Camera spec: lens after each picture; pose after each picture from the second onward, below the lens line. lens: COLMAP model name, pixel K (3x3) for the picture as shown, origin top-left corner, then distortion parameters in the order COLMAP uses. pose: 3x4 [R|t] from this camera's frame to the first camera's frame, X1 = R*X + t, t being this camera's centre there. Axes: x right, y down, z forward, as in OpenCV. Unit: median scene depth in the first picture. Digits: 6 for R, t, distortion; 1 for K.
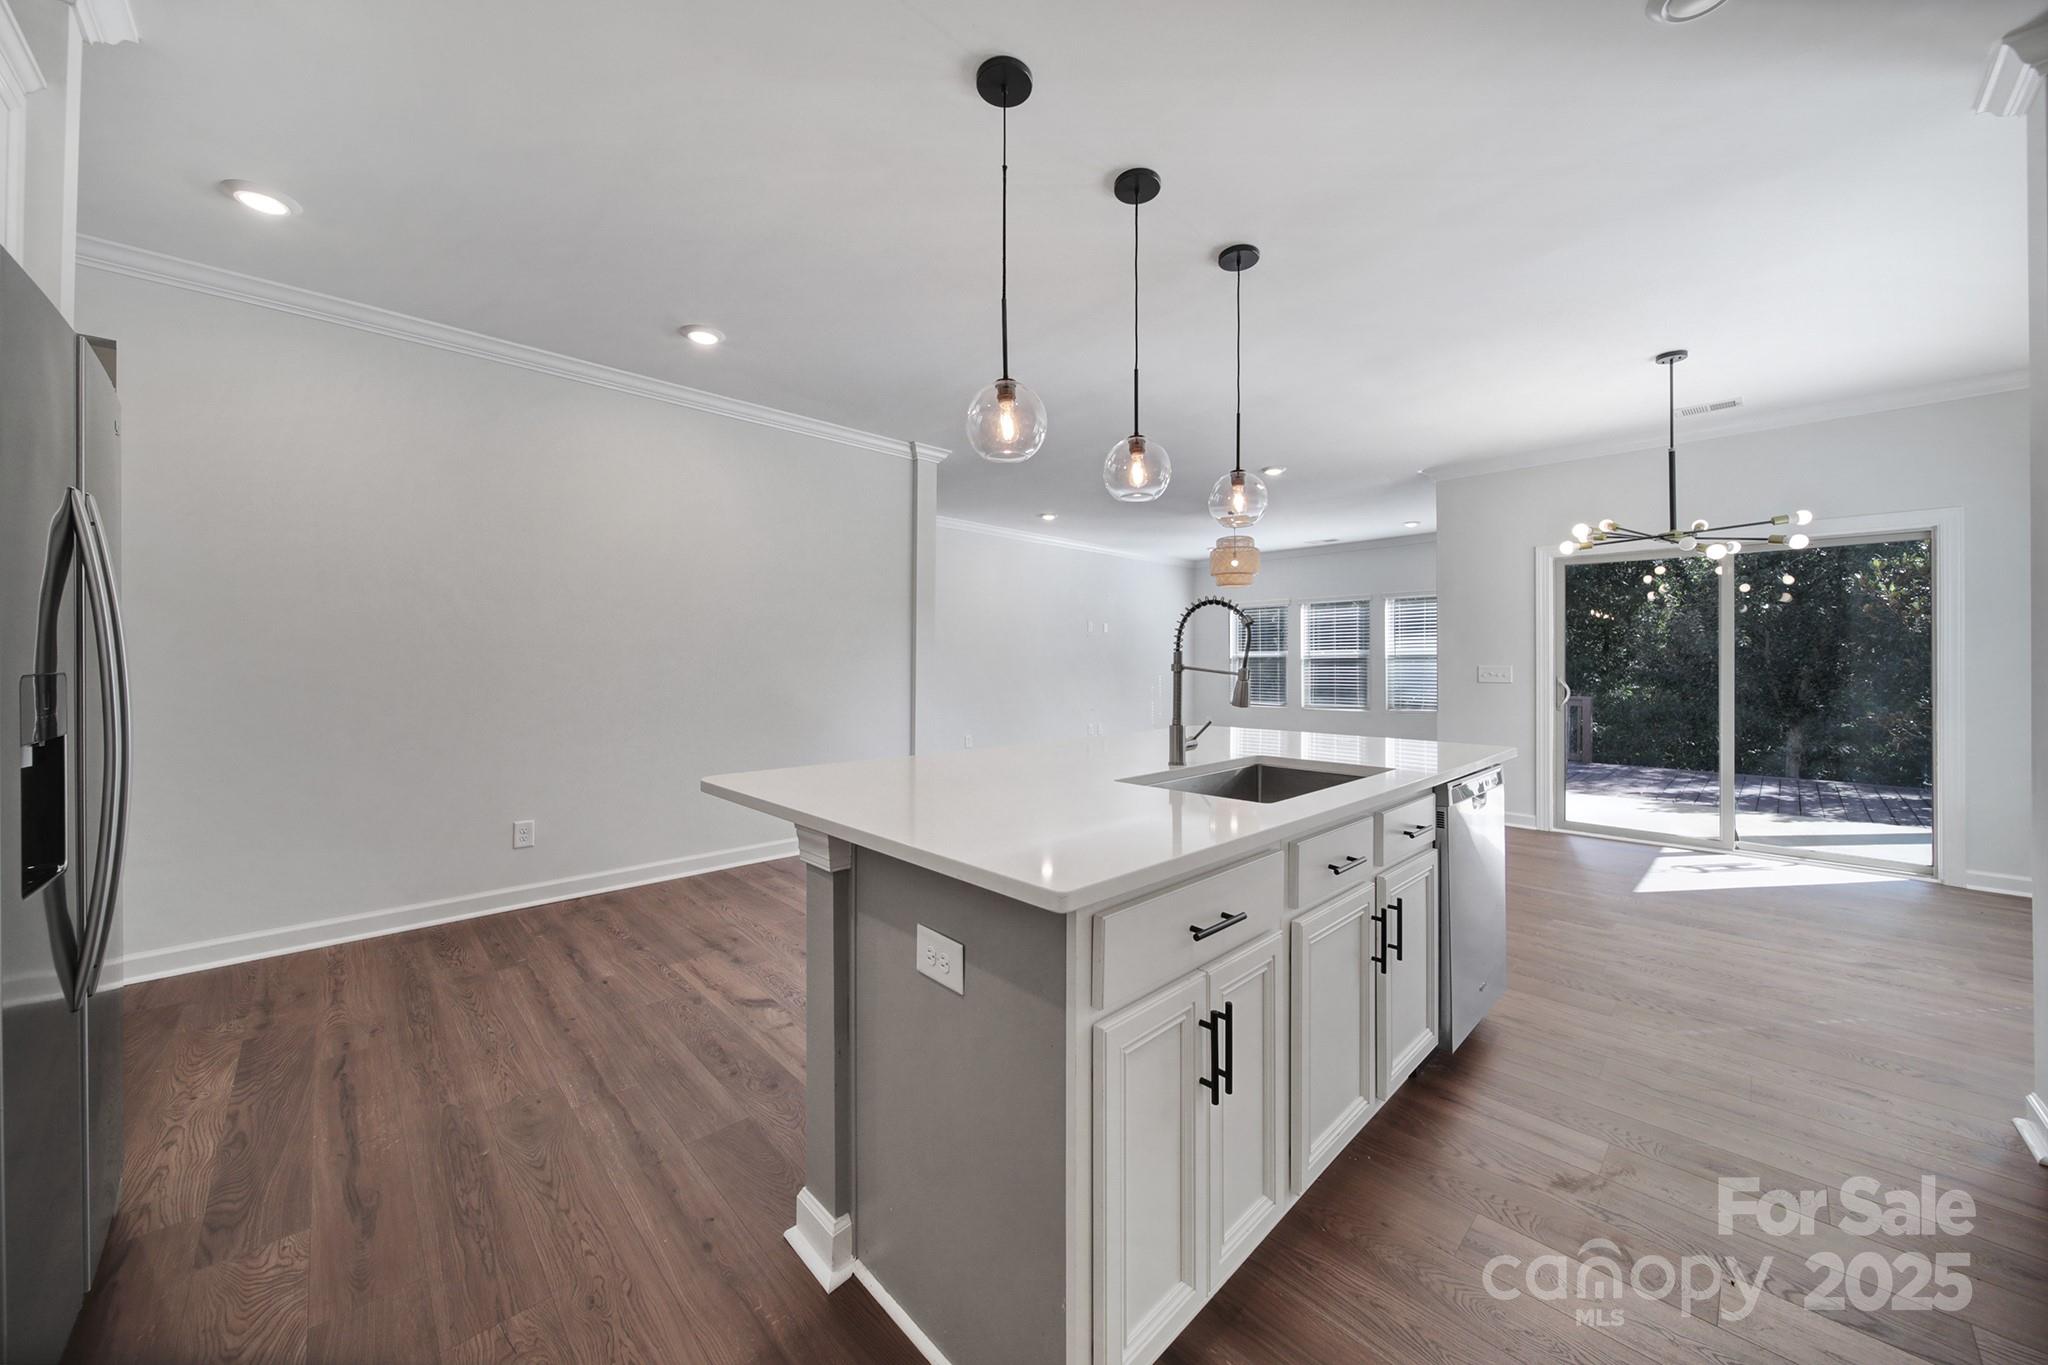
lens RADIAL K [[714.4, 0, 1033.1], [0, 714.4, 662.9], [0, 0, 1]] dist [-0.001408, 0.000003]
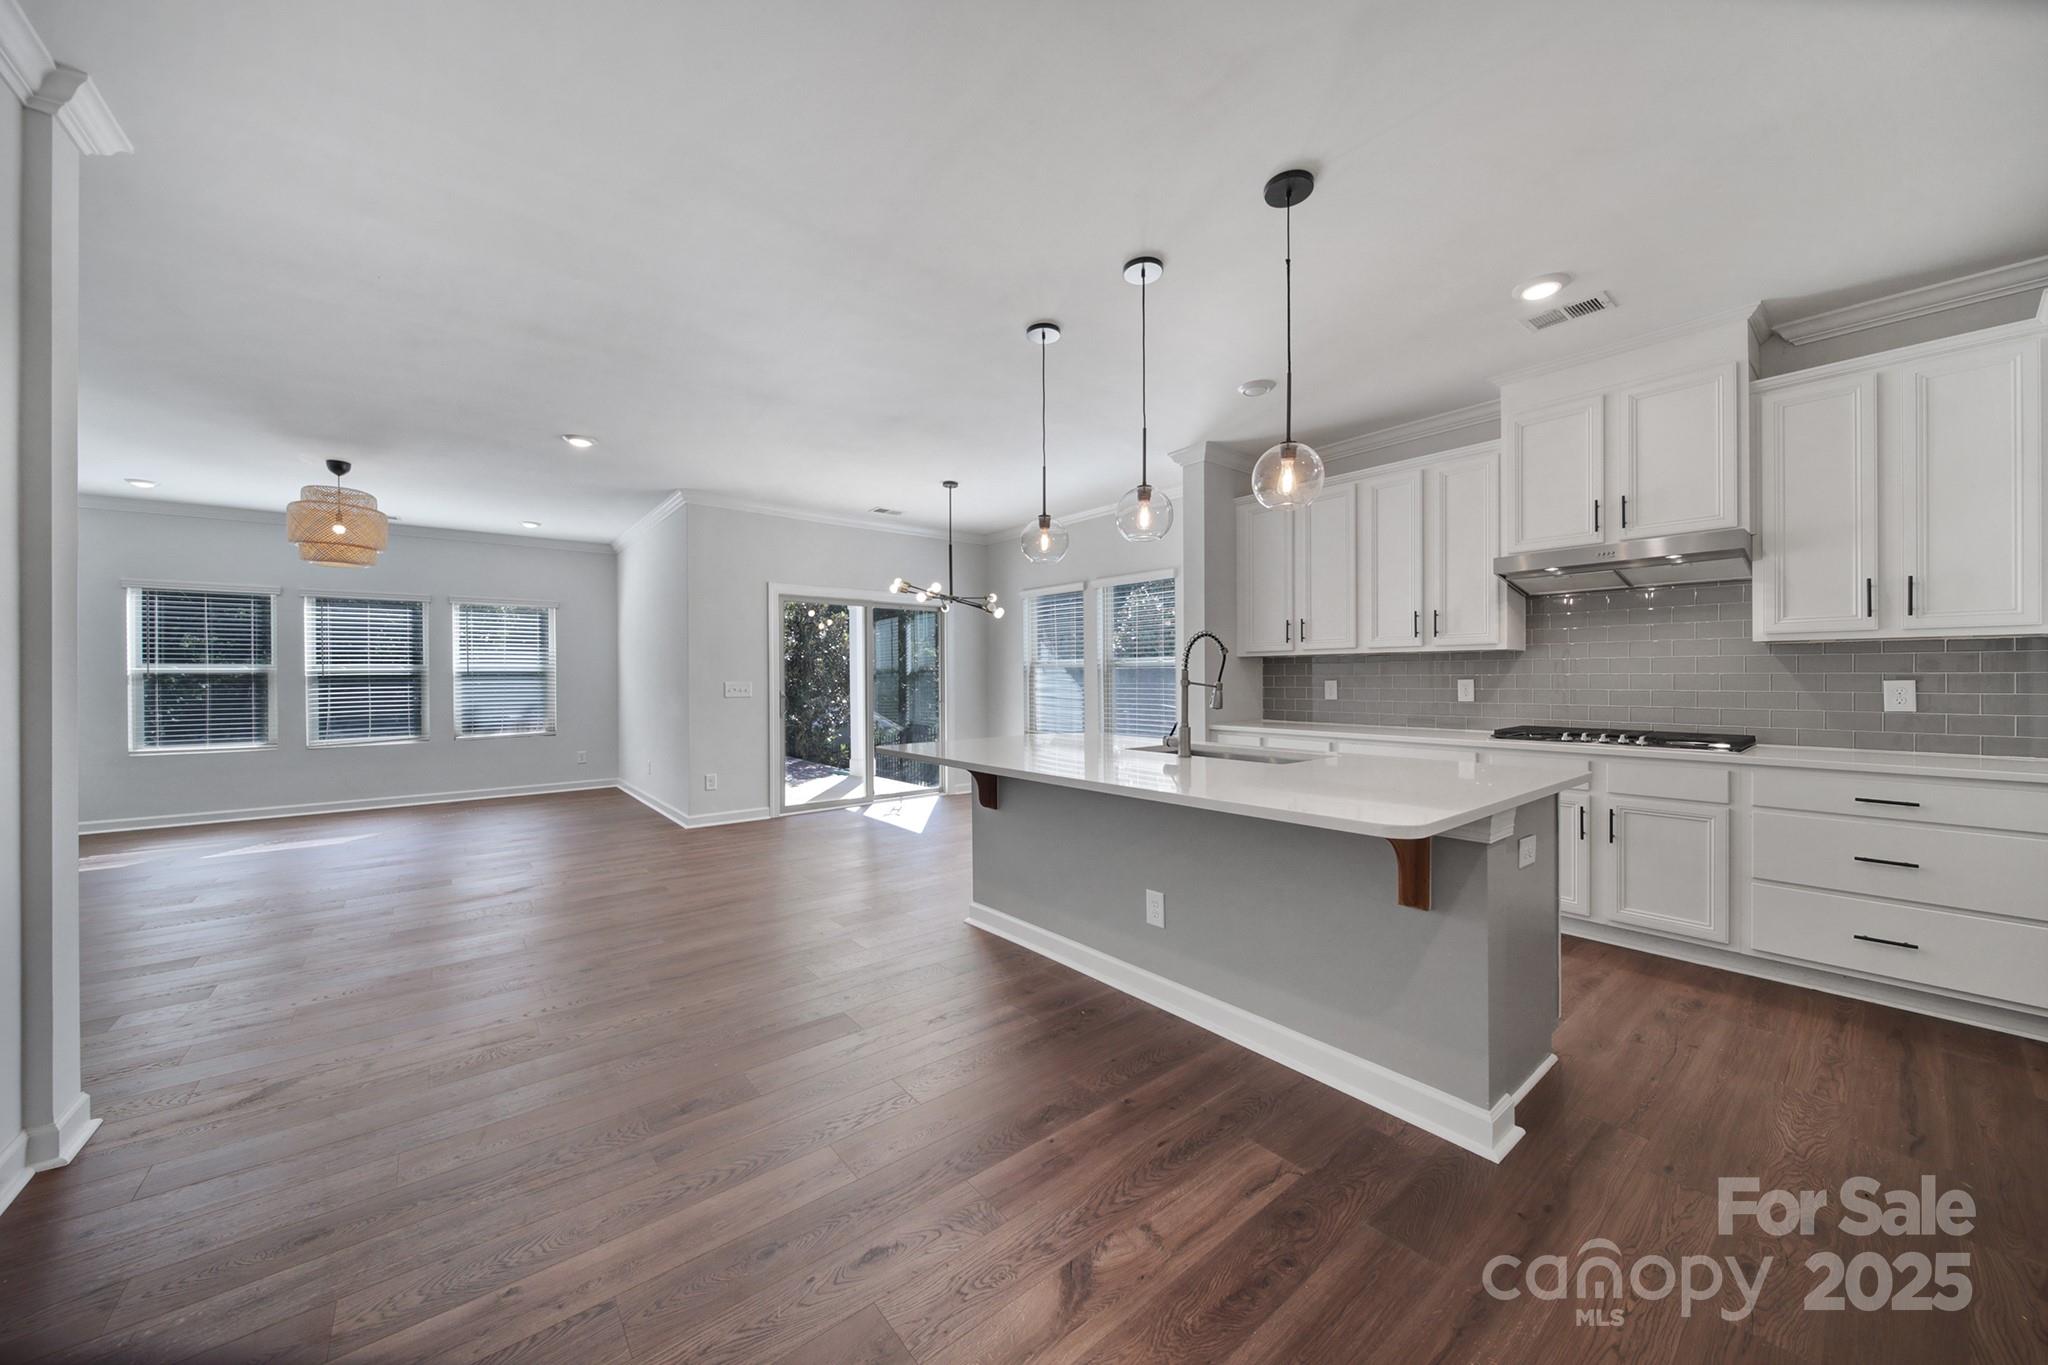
lens RADIAL K [[714.4, 0, 1021.4], [0, 714.4, 684.1], [0, 0, 1]] dist [-0.001408, 0.000003]
pose [[0.102770, -0.007782, 0.994675, -0.247821], [0.004674, 0.999962, 0.007340, -0.000443], [-0.994694, 0.003895, 0.102803, 0.257530]]
